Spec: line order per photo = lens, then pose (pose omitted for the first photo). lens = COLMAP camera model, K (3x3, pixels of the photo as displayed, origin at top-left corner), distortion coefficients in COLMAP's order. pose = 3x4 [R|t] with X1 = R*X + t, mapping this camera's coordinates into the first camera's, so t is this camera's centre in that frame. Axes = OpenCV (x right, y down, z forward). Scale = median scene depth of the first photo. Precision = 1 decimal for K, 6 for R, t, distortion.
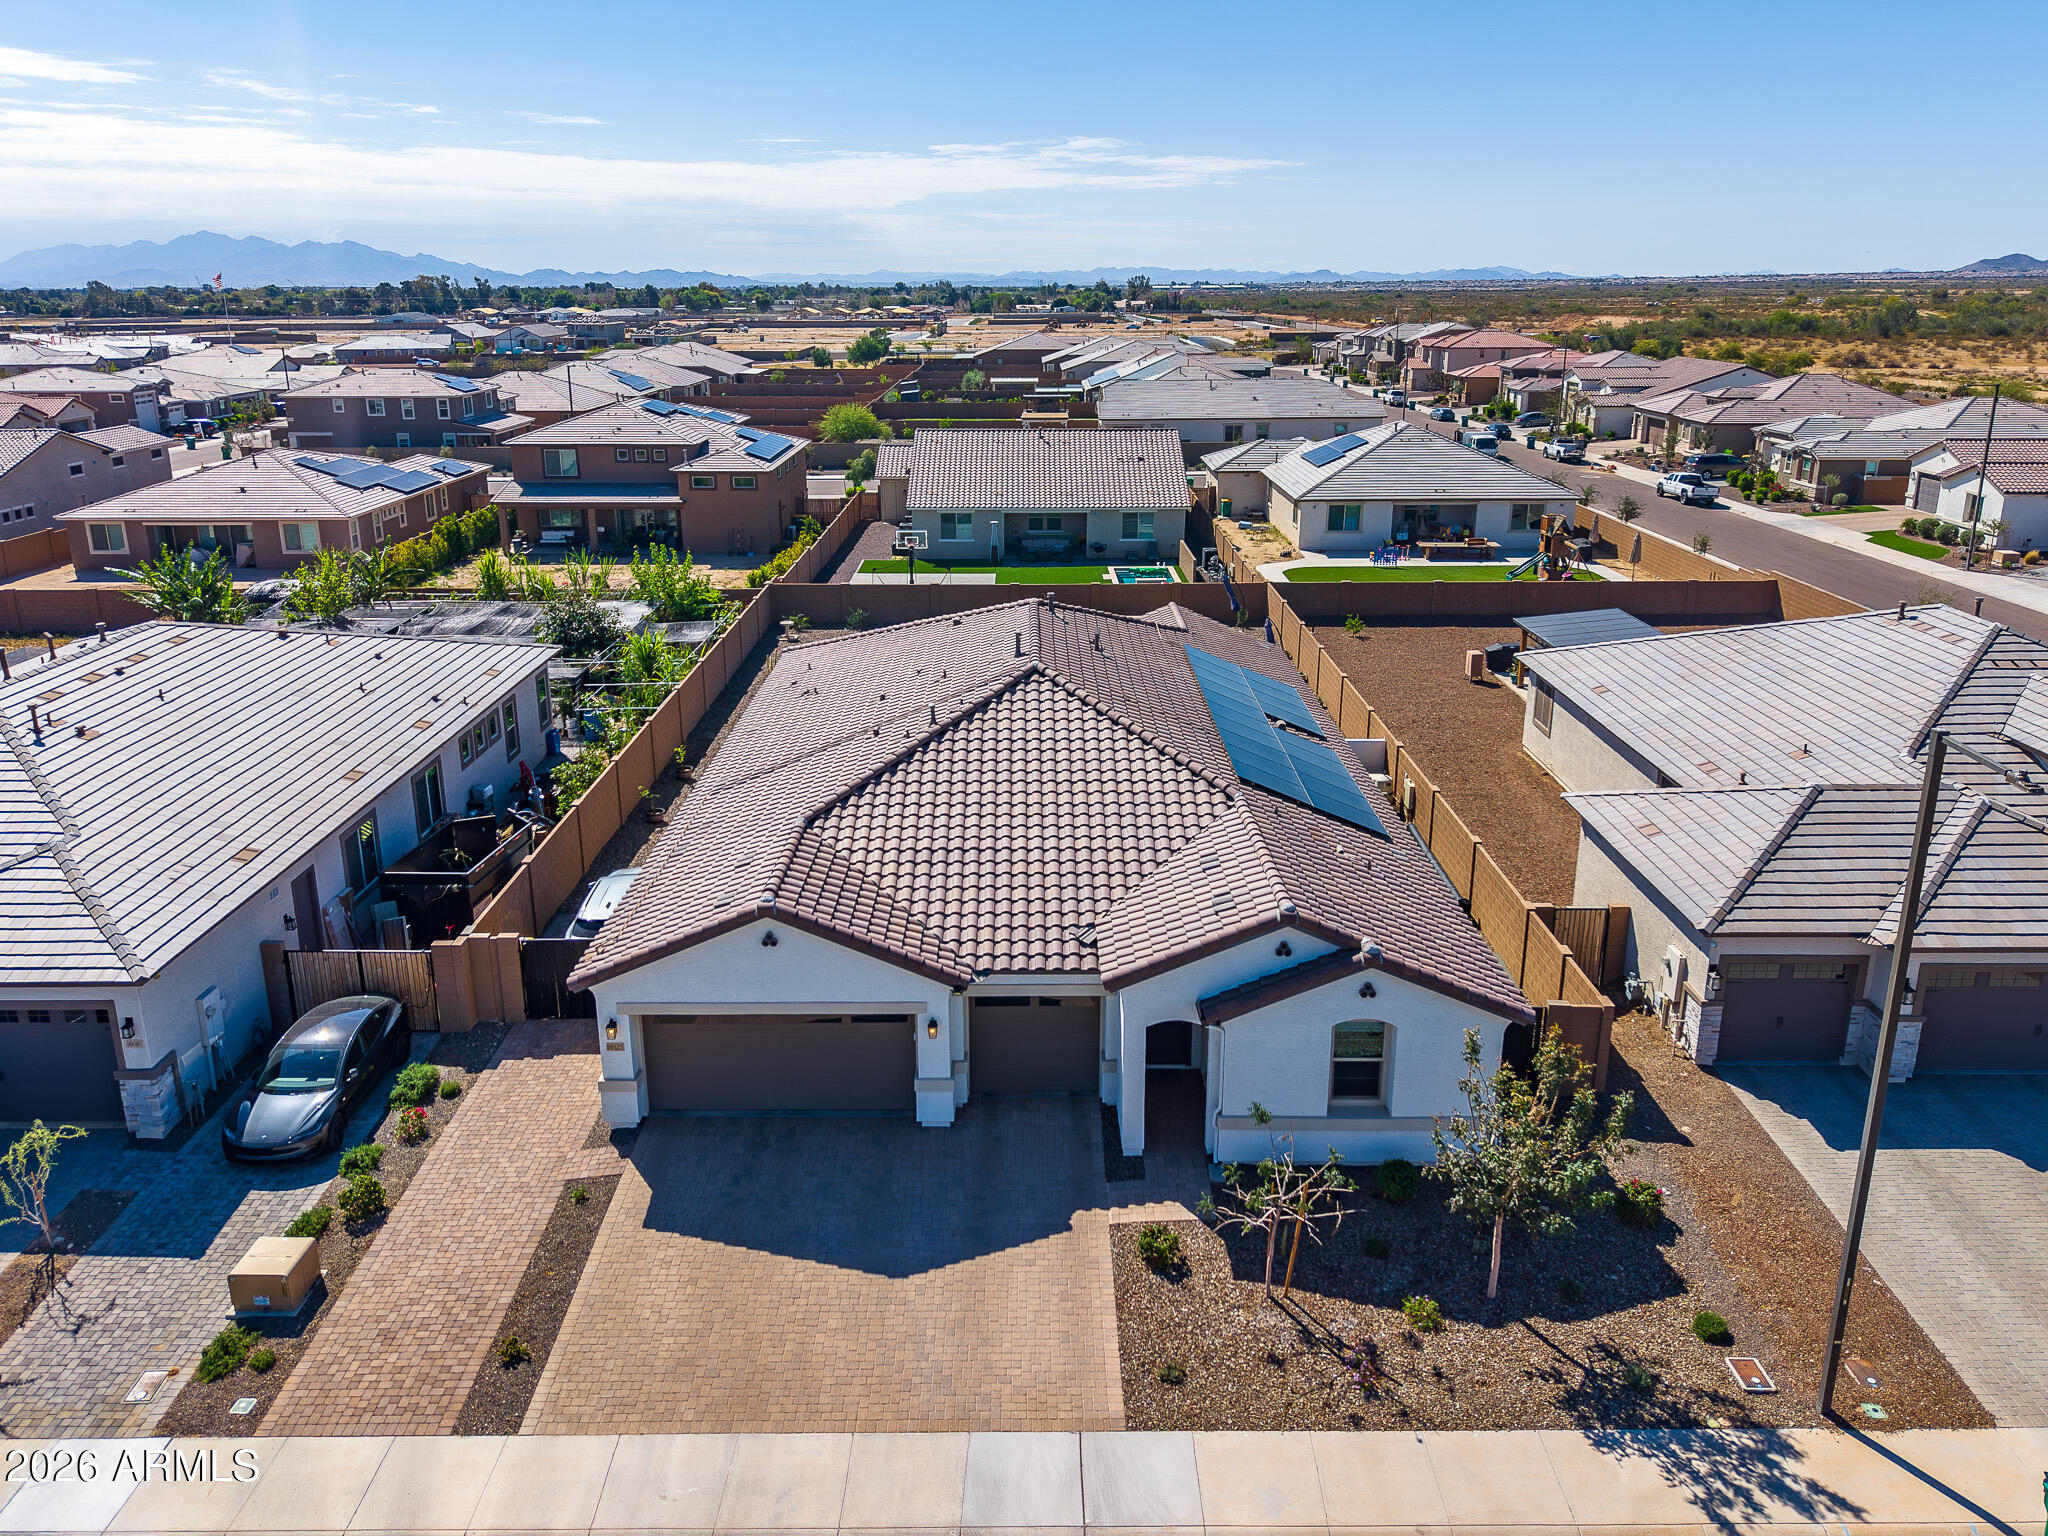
lens RADIAL K [[1447.5, 0, 1017.3], [0, 1447.5, 754.1], [0, 0, 1]] dist [0.039068, -0.040611]
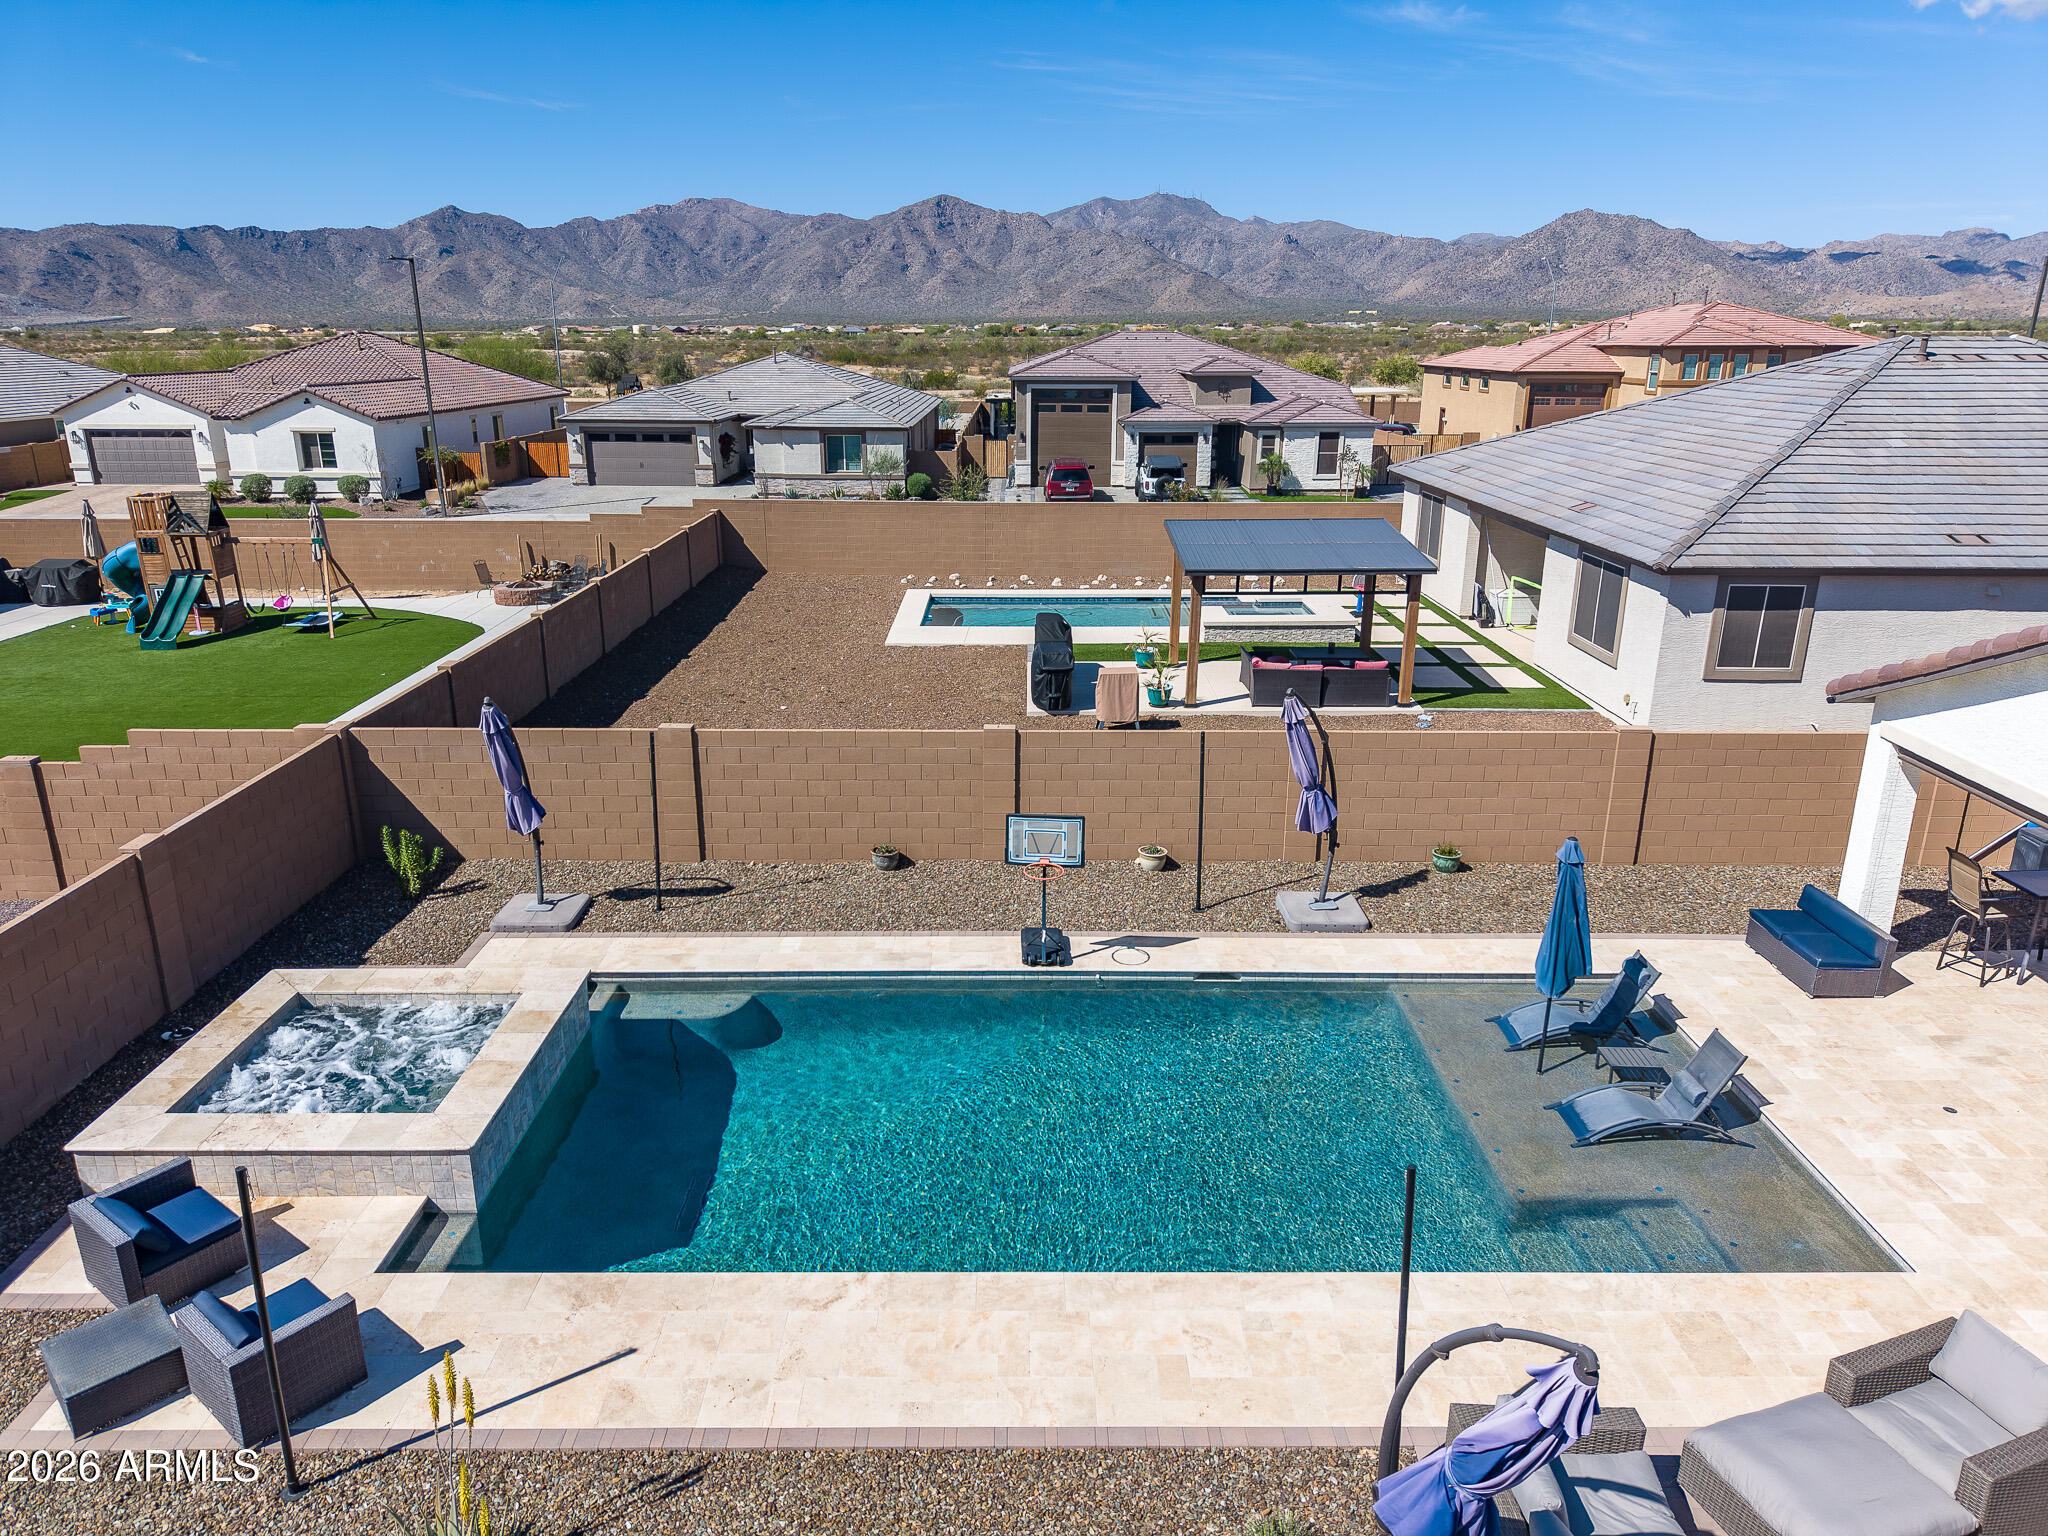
lens RADIAL K [[1365.1, 0, 1020.8], [0, 1365.1, 761.5], [0, 0, 1]] dist [0.036806, -0.036606]
pose [[-0.009089, -0.294906, 0.955483, -0.177866], [0.307699, 0.908335, 0.283281, -0.314134], [-0.951440, 0.296575, 0.082487, 1.813032]]
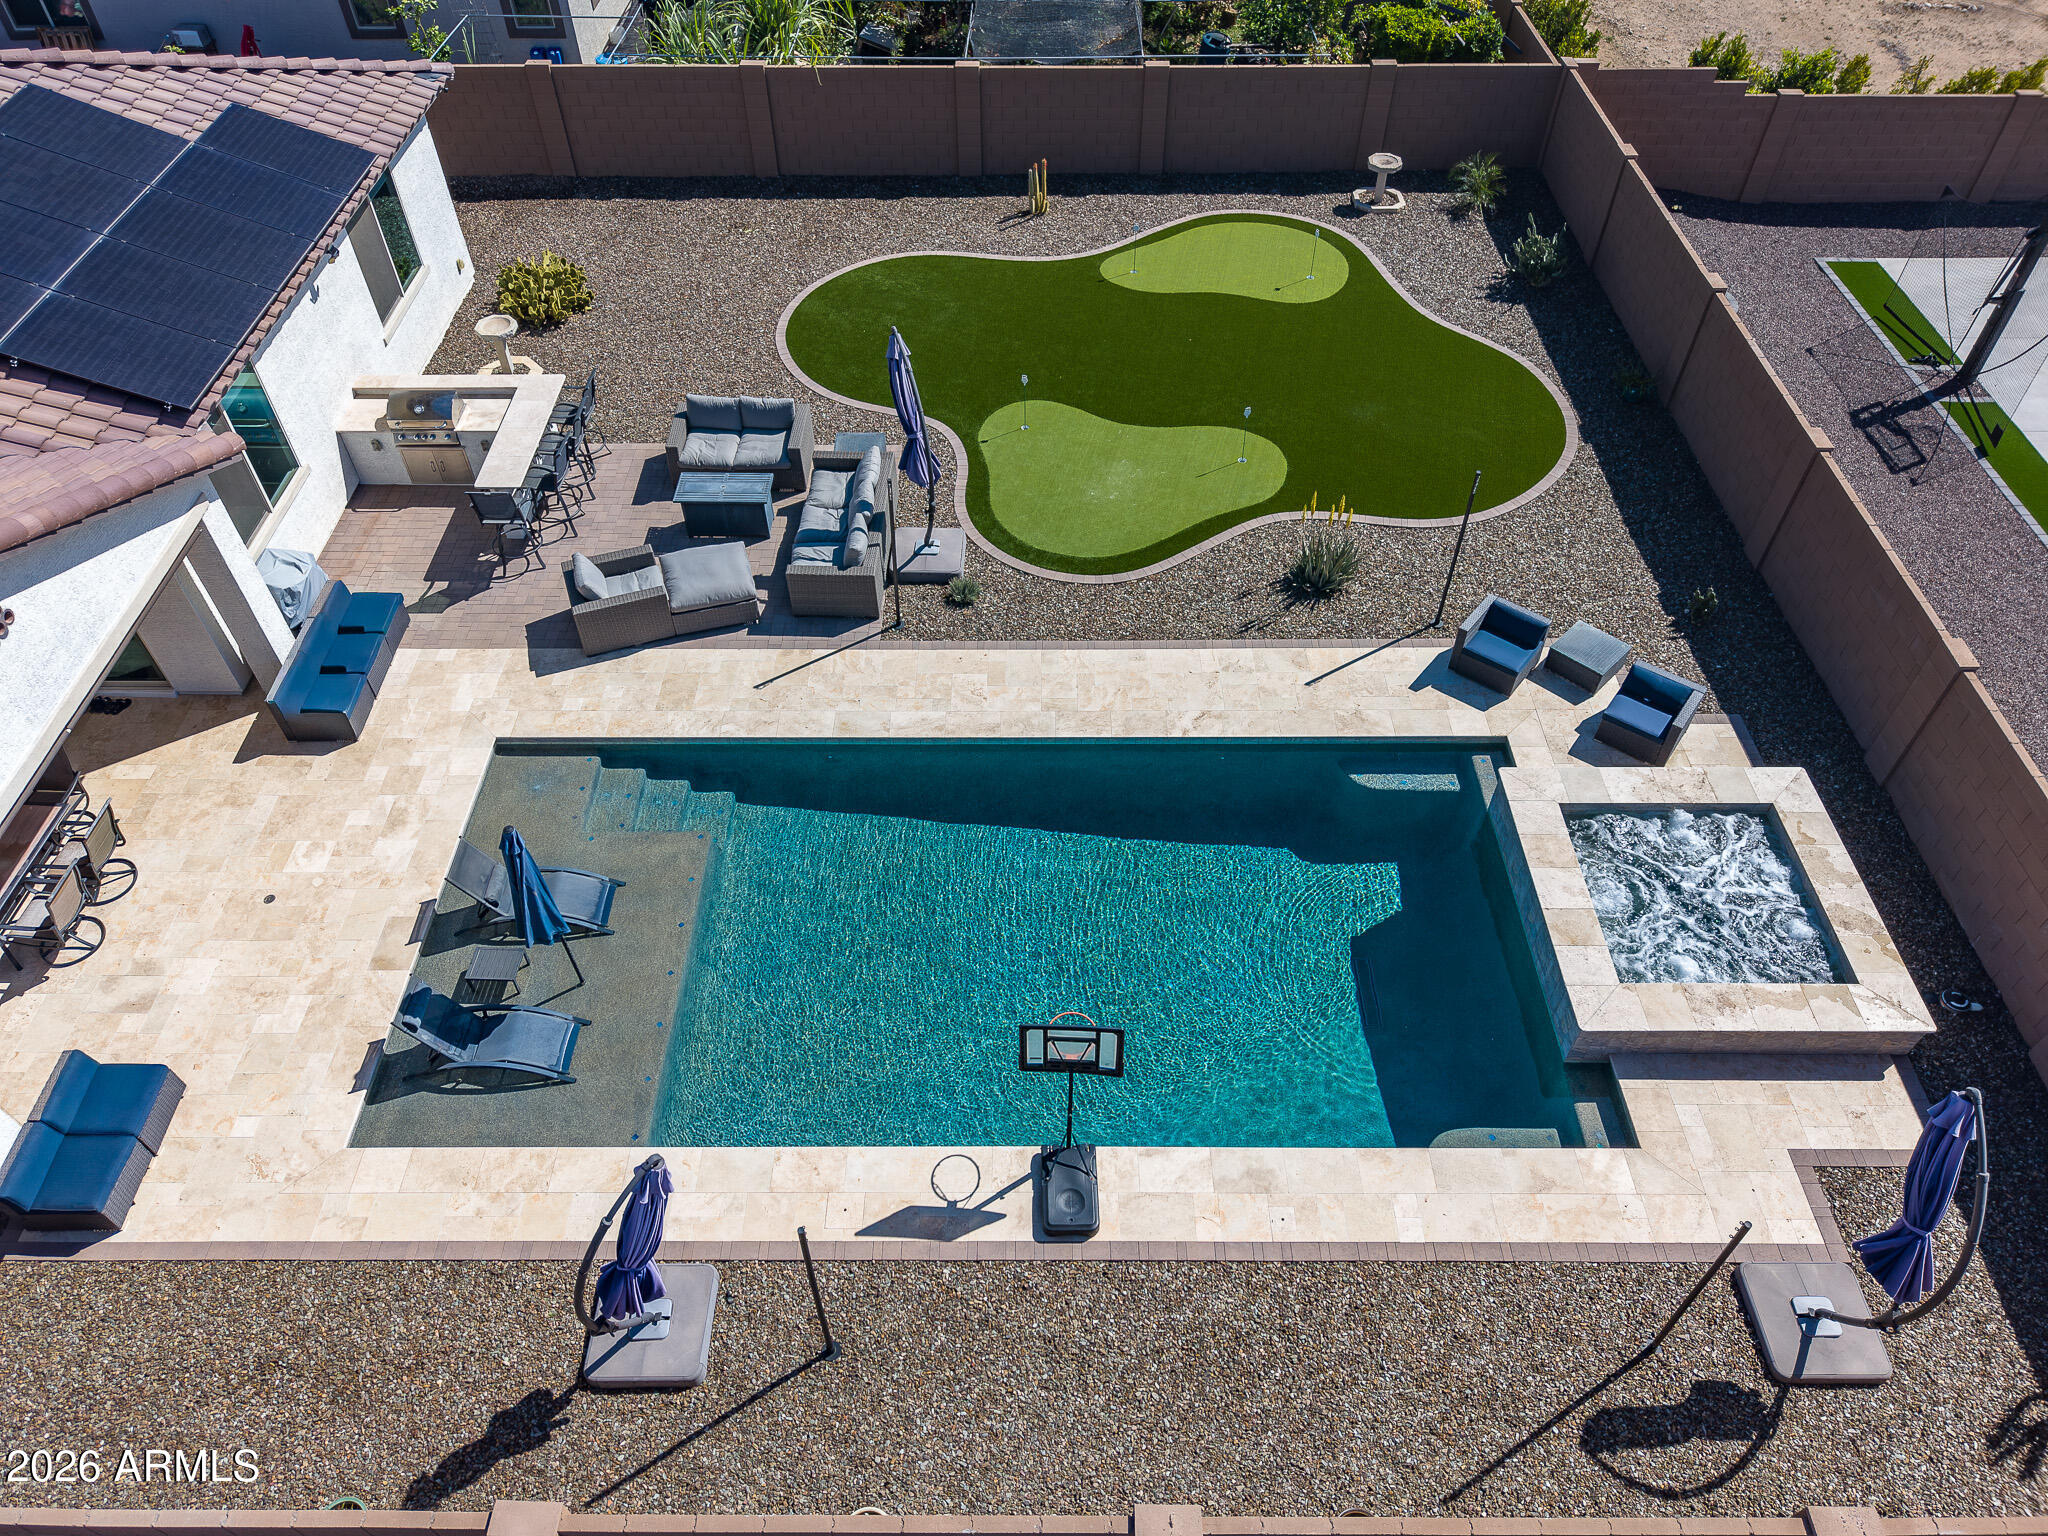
lens RADIAL K [[1365.1, 0, 1022.4], [0, 1365.1, 767.6], [0, 0, 1]] dist [0.036806, -0.036606]
pose [[-0.000694, 0.741318, -0.671154, 0.438101], [-0.308068, 0.638353, 0.705407, -0.448238], [0.951364, 0.207251, 0.227933, 1.743554]]
